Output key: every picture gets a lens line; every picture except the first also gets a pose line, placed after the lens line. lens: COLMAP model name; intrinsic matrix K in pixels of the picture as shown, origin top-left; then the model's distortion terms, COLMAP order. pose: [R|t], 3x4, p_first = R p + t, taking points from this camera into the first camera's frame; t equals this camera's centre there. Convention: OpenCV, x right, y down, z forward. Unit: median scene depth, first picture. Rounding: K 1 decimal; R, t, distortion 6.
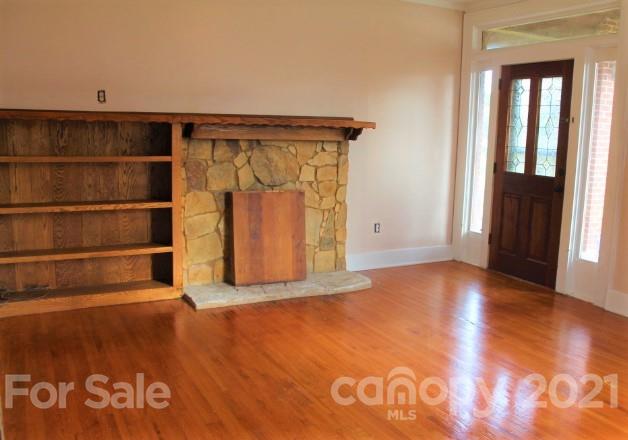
lens RADIAL K [[592.9, 0, 315.2], [0, 592.9, 223.4], [0, 0, 1]] dist [-0.099701, 0.000000]
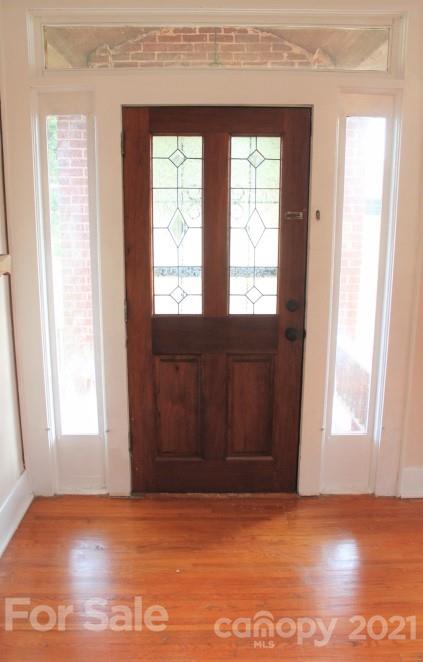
lens RADIAL K [[573.1, 0, 211.2], [0, 573.1, 333.7], [0, 0, 1]] dist [-0.111802, 0.053313]
pose [[0.427279, -0.221560, 0.876552, -0.125204], [0.155808, 0.973049, 0.170001, -0.179468], [-0.890593, 0.063936, 0.450284, 0.860706]]
